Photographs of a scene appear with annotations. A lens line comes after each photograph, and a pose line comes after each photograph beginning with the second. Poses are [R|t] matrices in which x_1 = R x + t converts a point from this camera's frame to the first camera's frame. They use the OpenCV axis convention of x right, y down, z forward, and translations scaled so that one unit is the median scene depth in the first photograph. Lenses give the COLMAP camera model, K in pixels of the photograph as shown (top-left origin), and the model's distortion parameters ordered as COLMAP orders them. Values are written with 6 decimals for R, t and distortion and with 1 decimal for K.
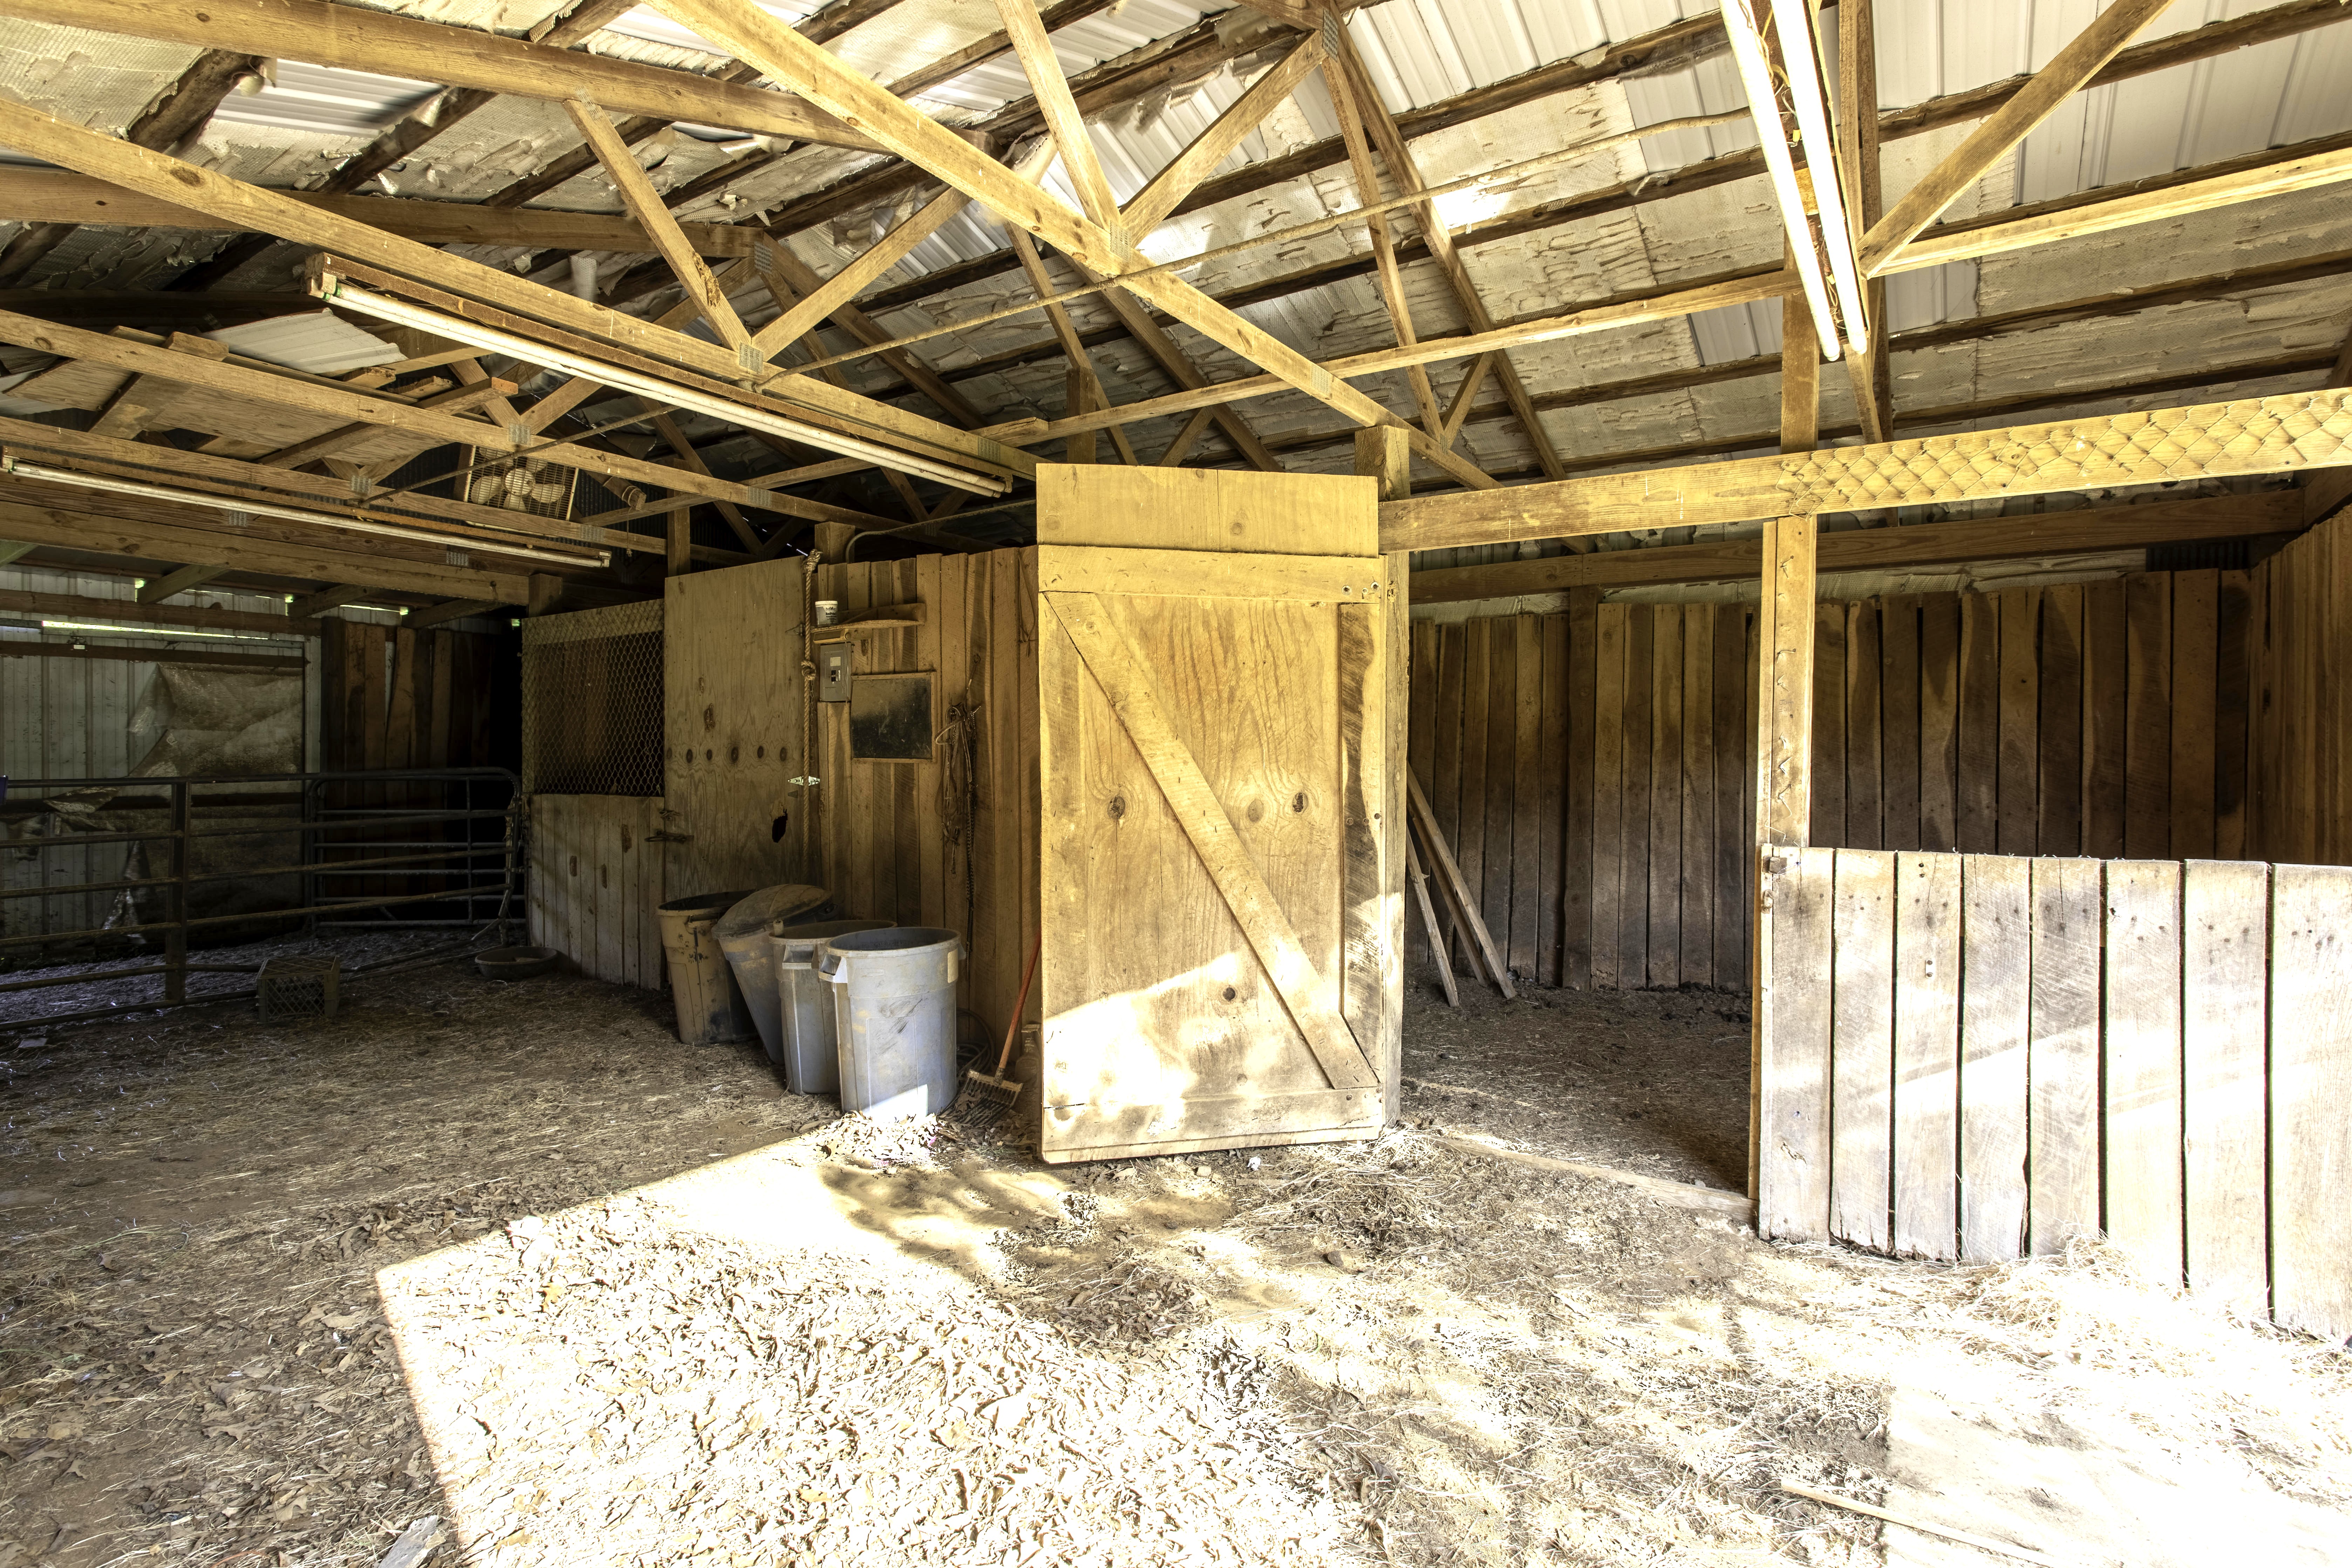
lens RADIAL K [[1140.2, 0, 1175.0], [0, 1140.2, 777.3], [0, 0, 1]] dist [-0.003379, 0.003189]
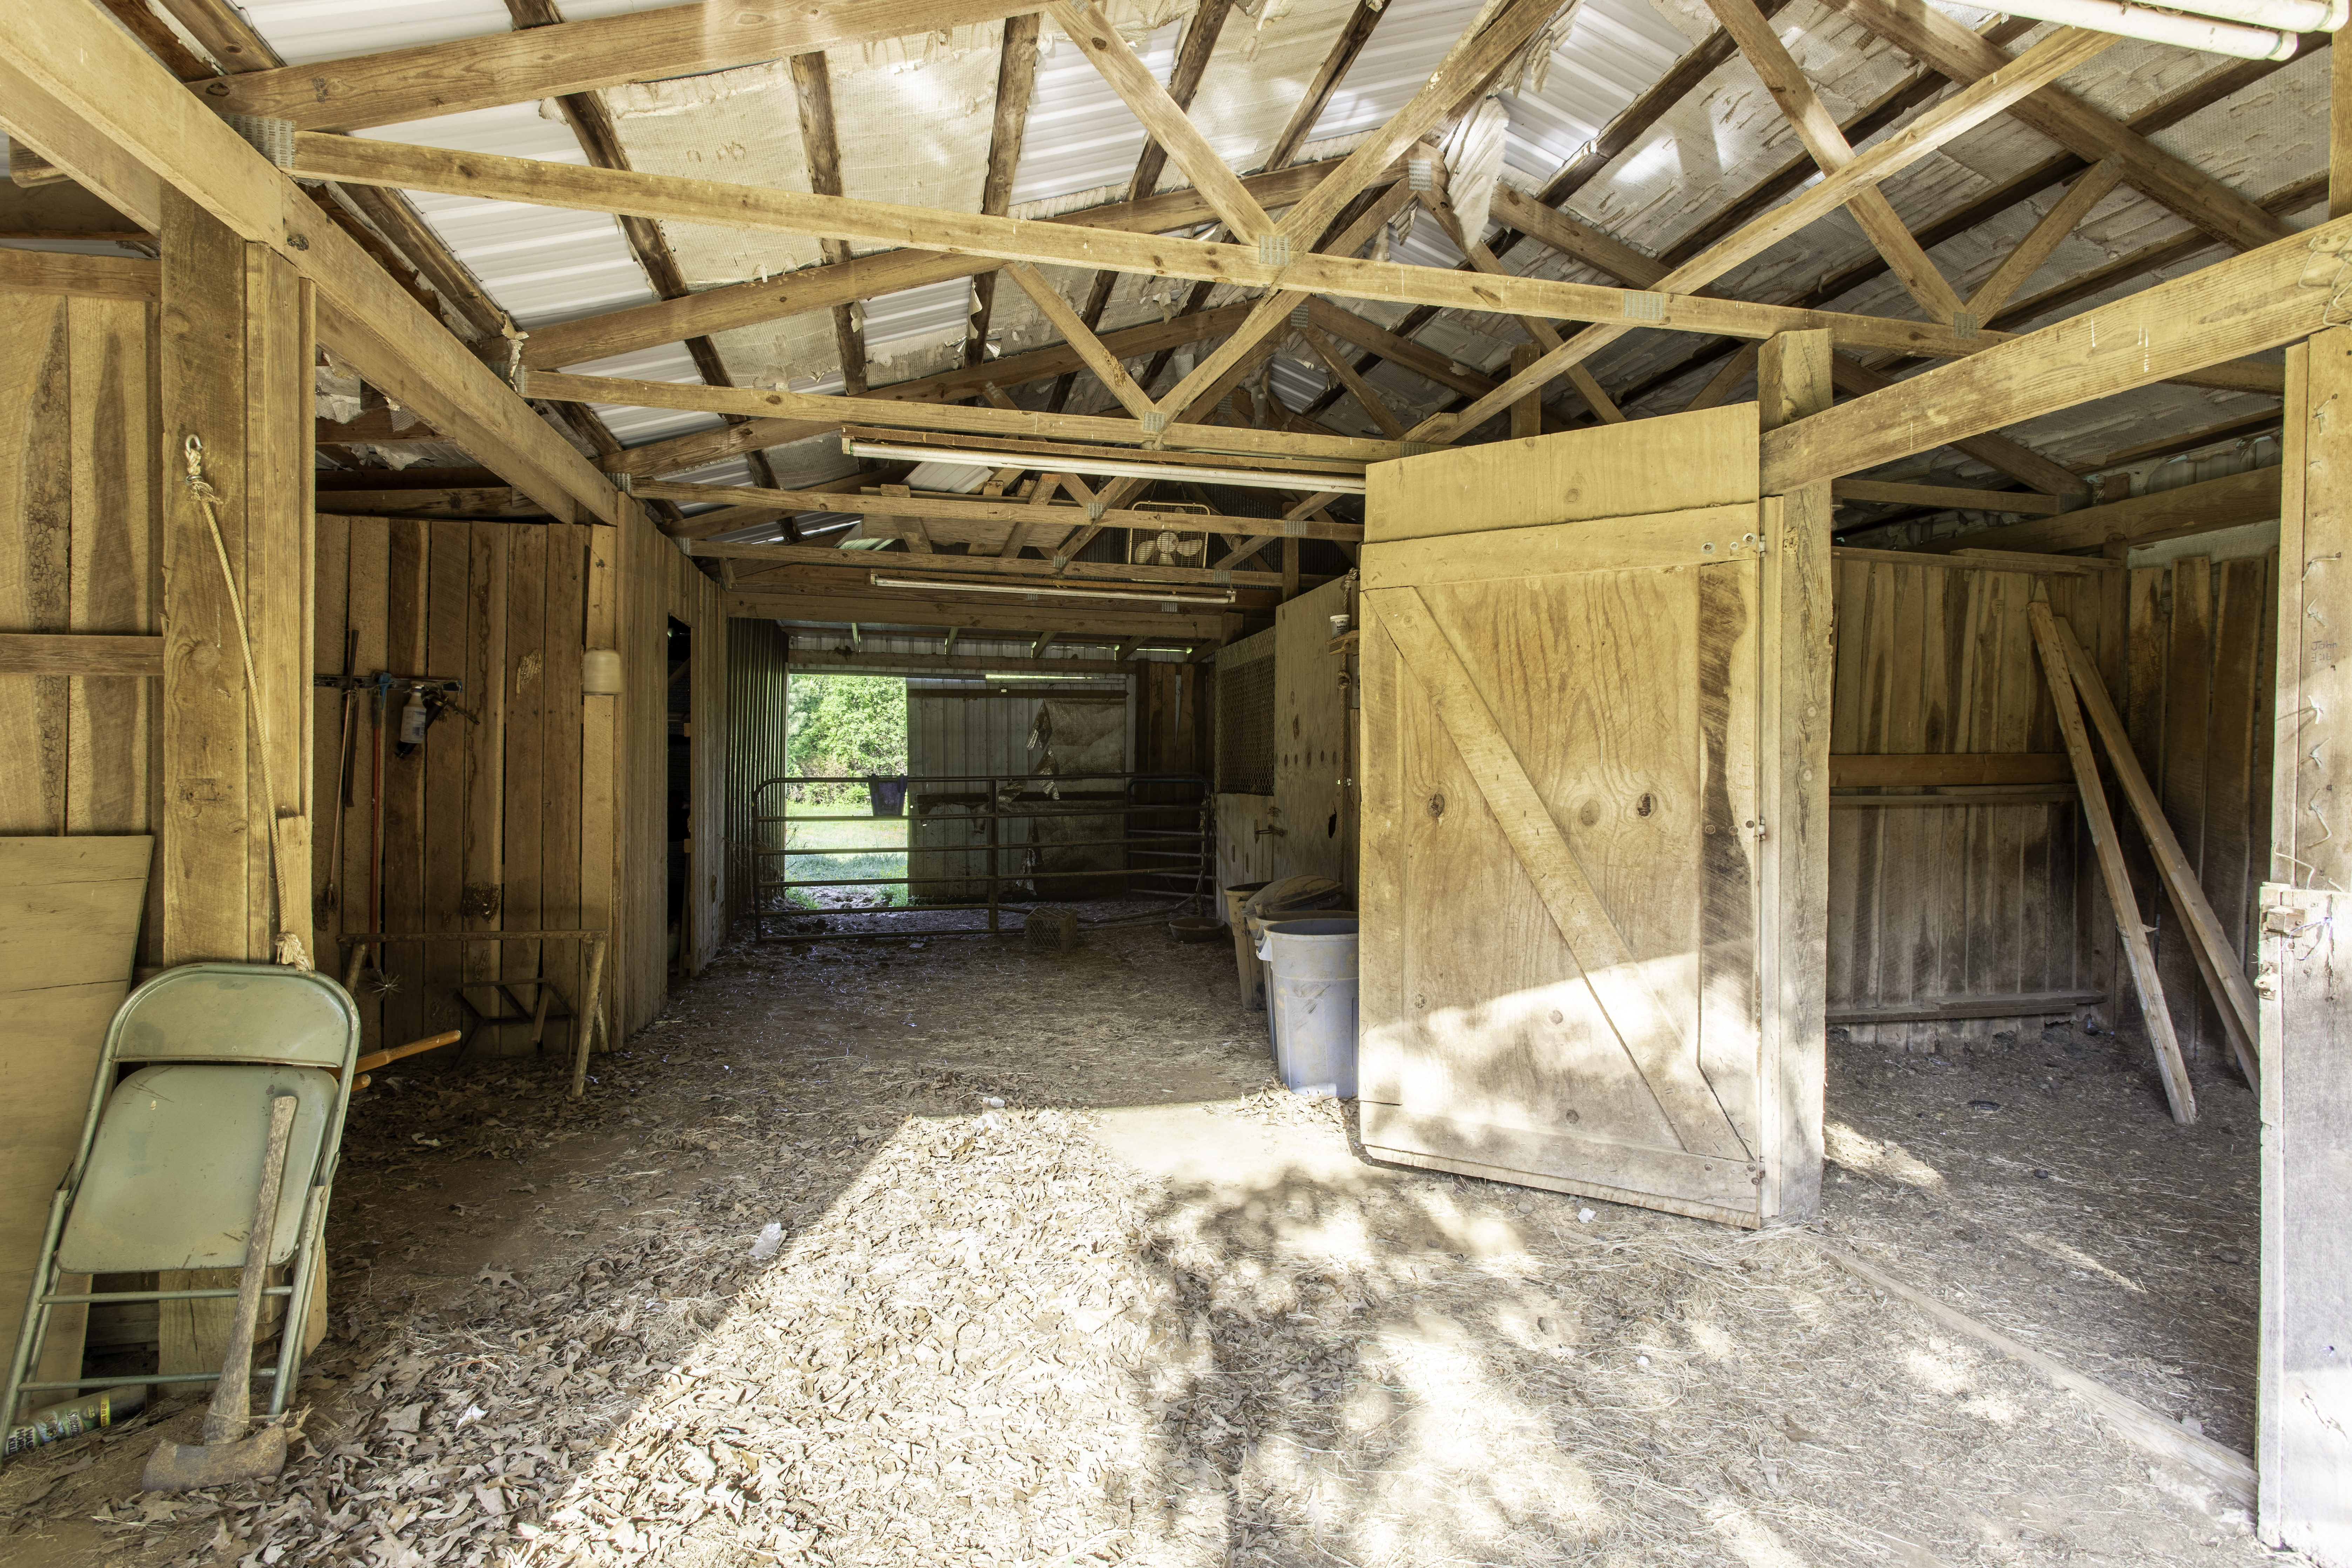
lens RADIAL K [[1140.2, 0, 1164.3], [0, 1140.2, 783.3], [0, 0, 1]] dist [-0.003379, 0.003189]
pose [[0.721463, 0.008405, -0.692402, 0.437103], [-0.012973, 0.999915, -0.001379, 0.011709], [0.692331, 0.009977, 0.721511, 0.138680]]
